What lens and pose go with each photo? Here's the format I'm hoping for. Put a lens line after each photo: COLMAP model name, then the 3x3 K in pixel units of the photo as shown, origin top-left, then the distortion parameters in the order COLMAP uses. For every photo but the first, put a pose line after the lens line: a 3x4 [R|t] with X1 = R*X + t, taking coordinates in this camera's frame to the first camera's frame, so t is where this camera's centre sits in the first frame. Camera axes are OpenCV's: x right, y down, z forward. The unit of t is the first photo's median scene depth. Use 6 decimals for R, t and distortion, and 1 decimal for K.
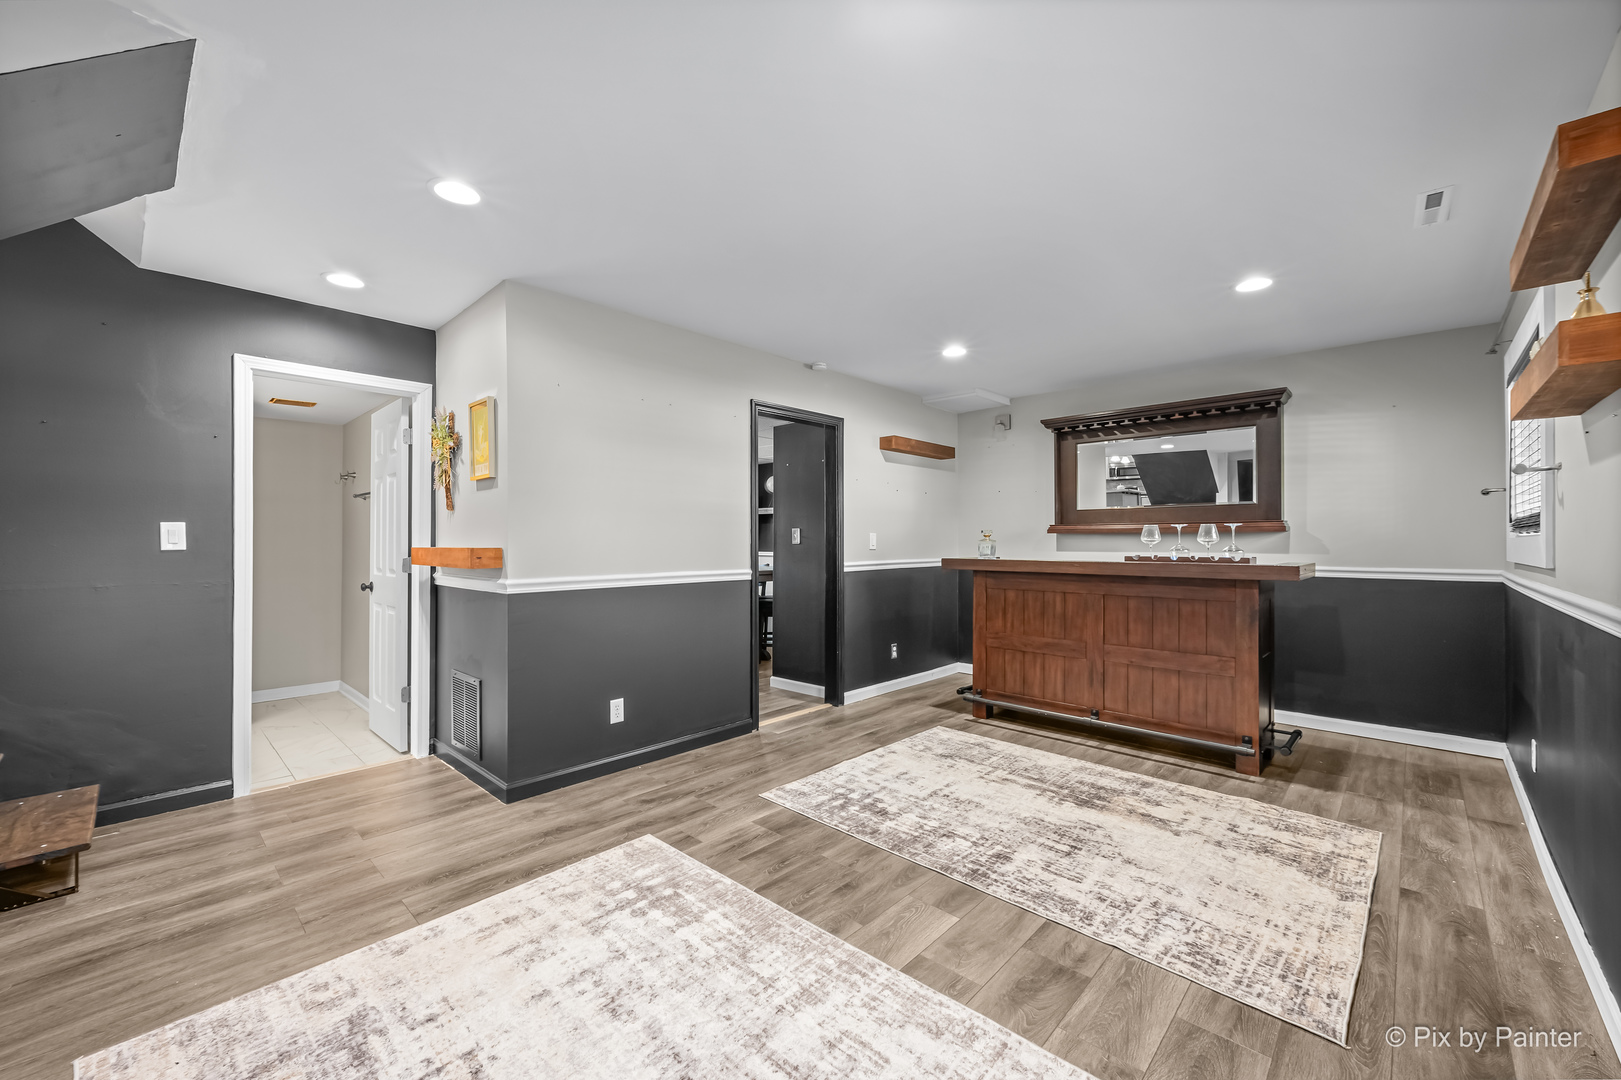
lens RADIAL K [[642.2, 0, 811.2], [0, 642.2, 541.2], [0, 0, 1]] dist [-0.006144, -0.000308]
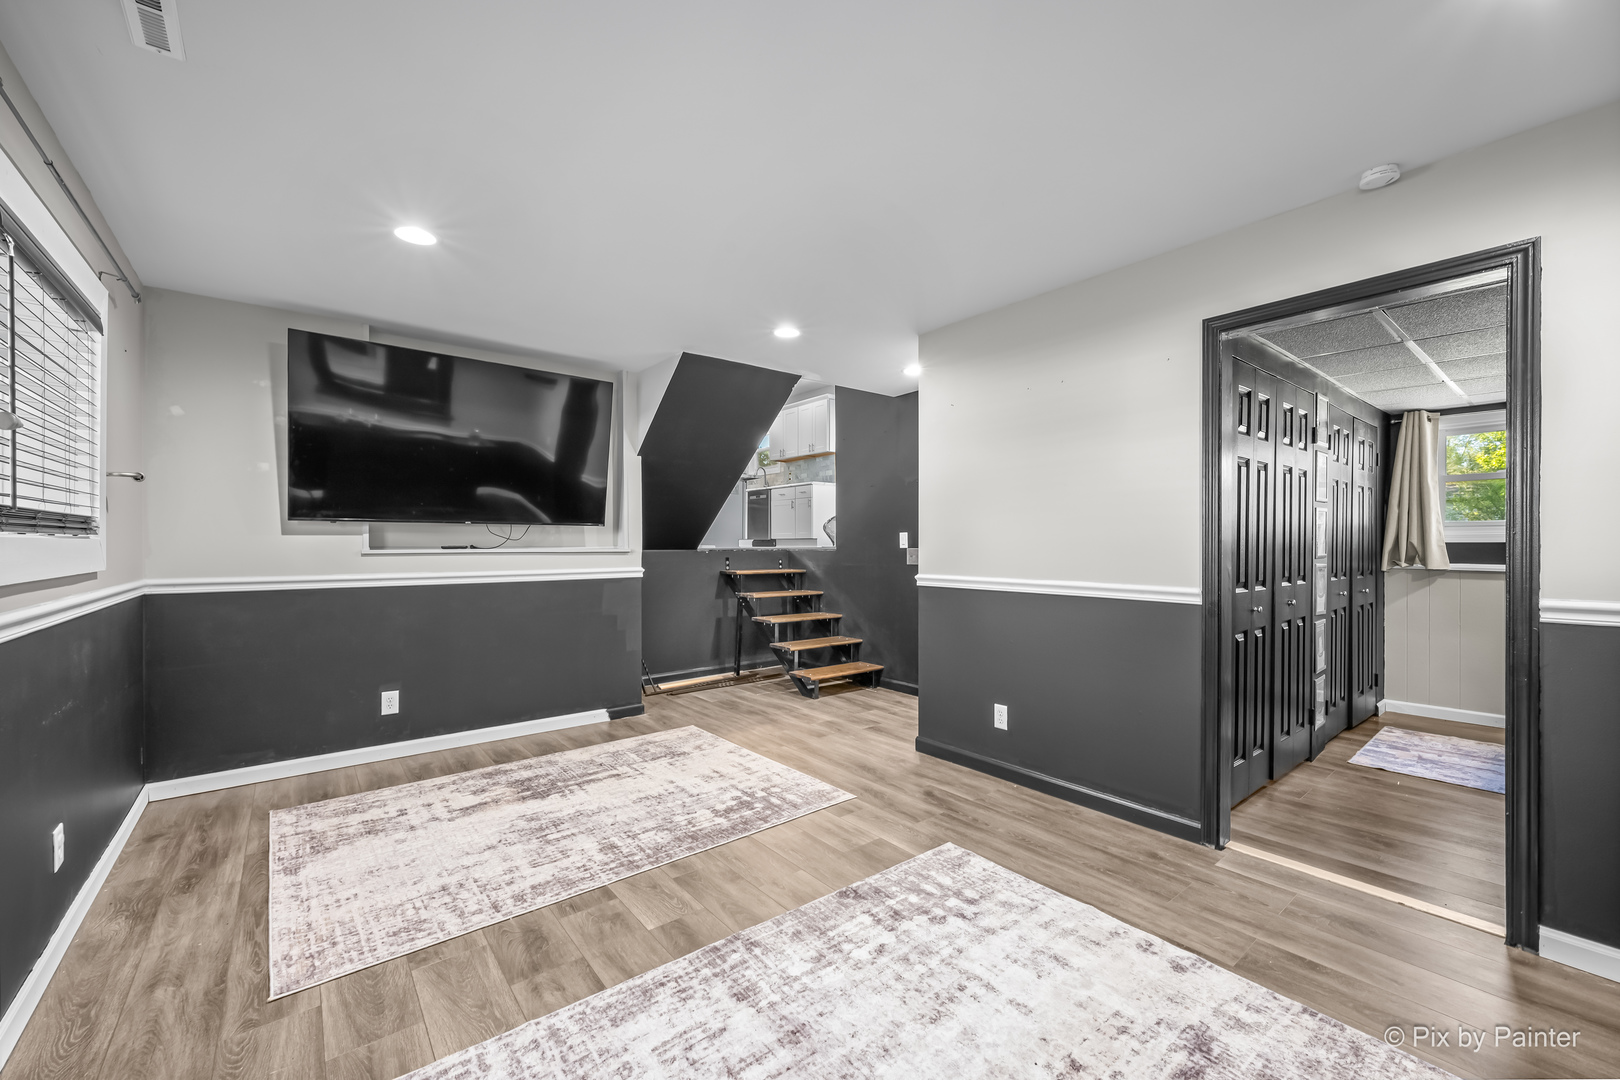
lens RADIAL K [[641.8, 0, 801.2], [0, 641.8, 546.6], [0, 0, 1]] dist [-0.006144, -0.000308]
pose [[-0.147090, 0.007399, -0.989096, 0.795242], [-0.001098, 0.999970, 0.007644, -0.004020], [0.989123, 0.002210, -0.147077, 0.938791]]
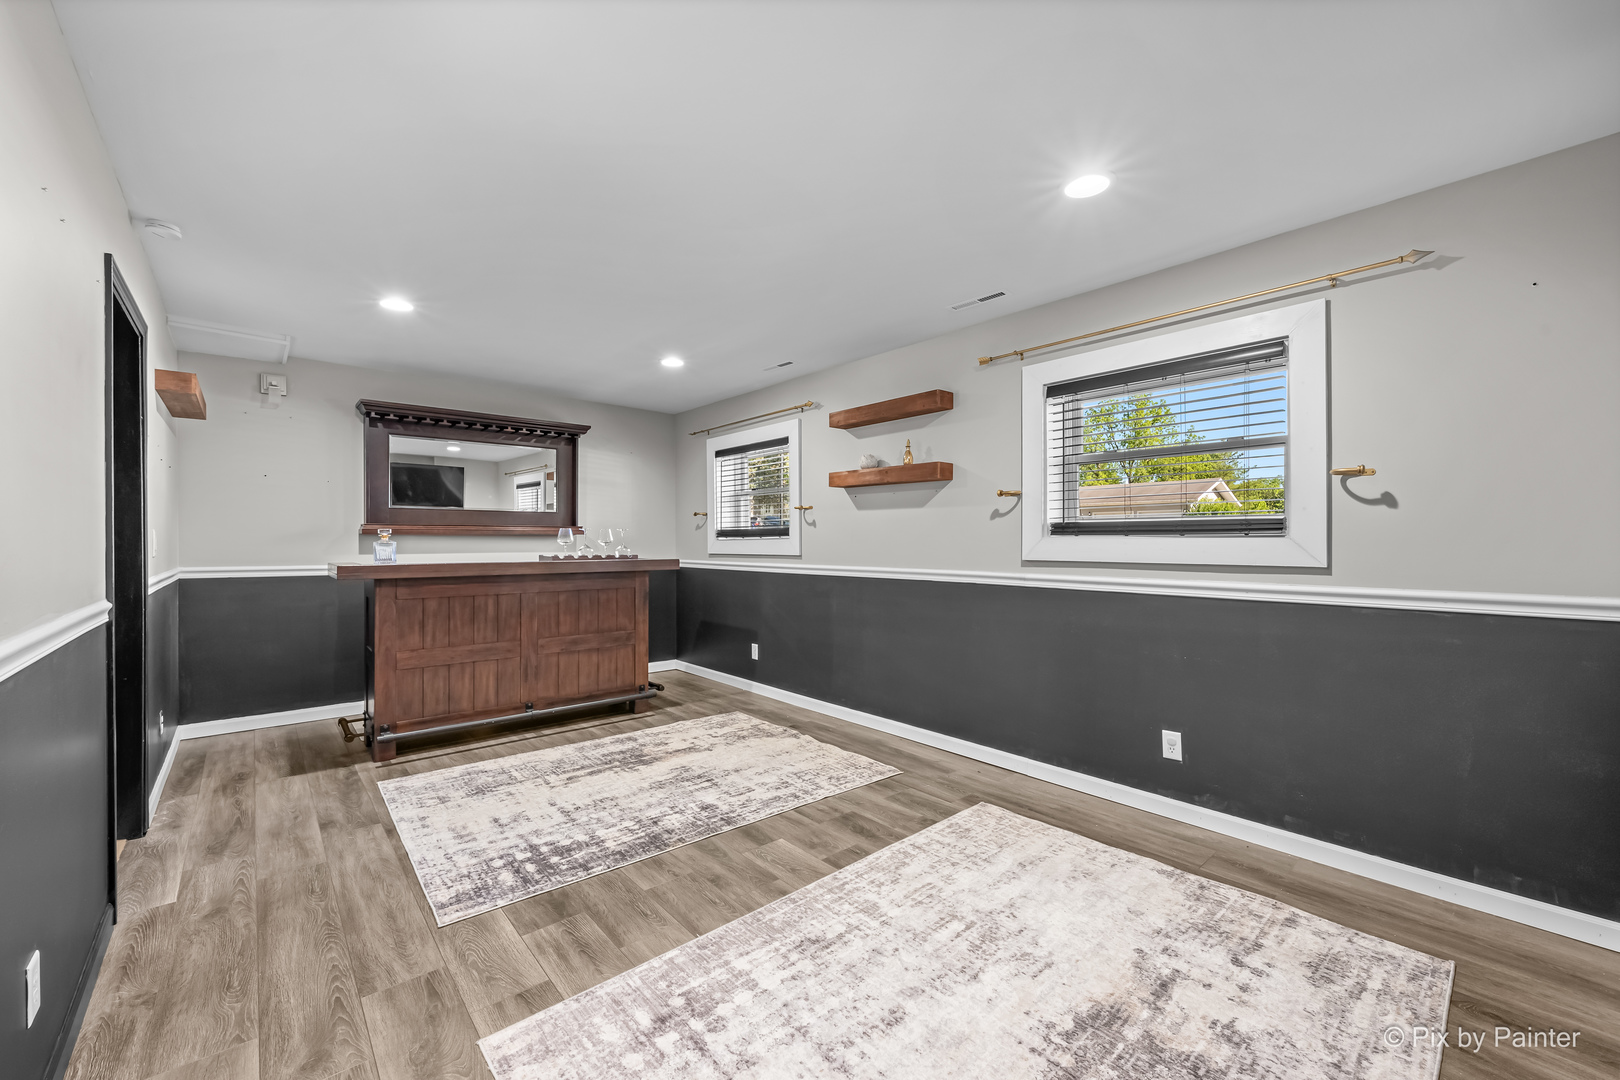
lens RADIAL K [[641.8, 0, 805.9], [0, 641.8, 537.5], [0, 0, 1]] dist [-0.006144, -0.000308]
pose [[0.100224, 0.006065, 0.994946, -0.708978], [0.001164, 0.999980, -0.006213, -0.001523], [-0.994964, 0.001781, 0.100214, 0.562184]]
